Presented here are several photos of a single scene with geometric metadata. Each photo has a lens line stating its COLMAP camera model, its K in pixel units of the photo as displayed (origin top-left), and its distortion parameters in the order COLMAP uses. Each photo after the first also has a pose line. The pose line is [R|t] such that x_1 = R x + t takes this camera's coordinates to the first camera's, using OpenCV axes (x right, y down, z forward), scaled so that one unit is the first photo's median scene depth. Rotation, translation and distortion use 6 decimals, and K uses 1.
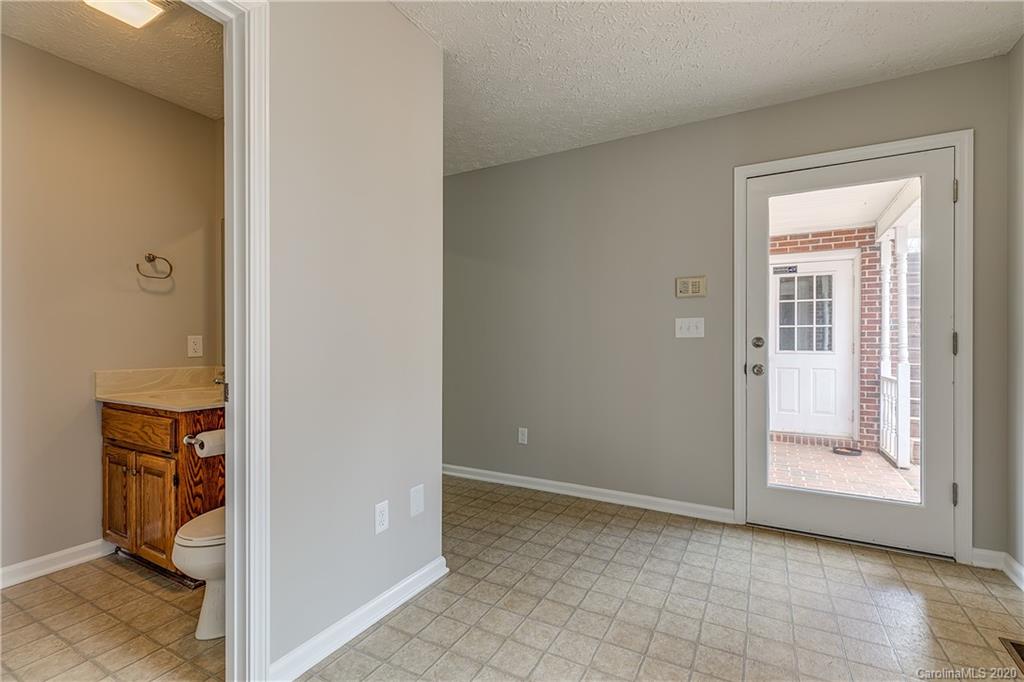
lens RADIAL K [[461.1, 0, 513.3], [0, 461.1, 344.8], [0, 0, 1]] dist [0.001426, 0.000636]
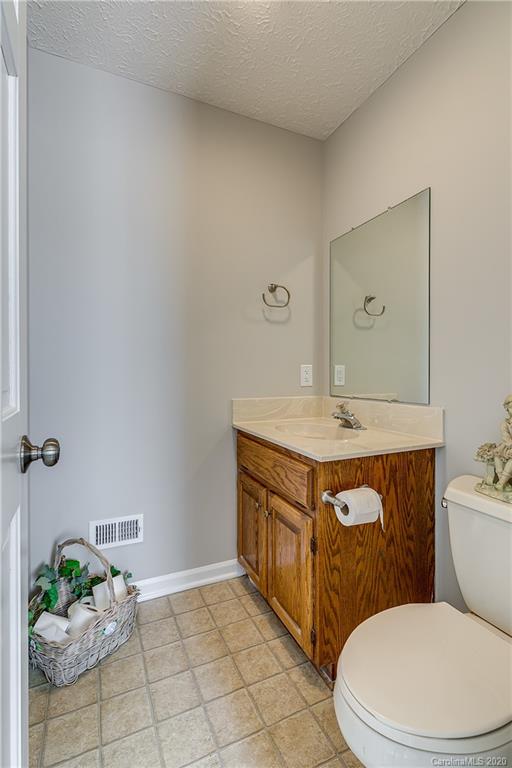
lens RADIAL K [[345.8, 0, 256.0], [0, 345.8, 384.0], [0, 0, 1]] dist [0.001426, 0.000636]
pose [[0.804260, 0.021177, -0.593900, -0.449422], [-0.005424, 0.999585, 0.028298, 0.000366], [0.594253, -0.019538, 0.804041, 0.455522]]
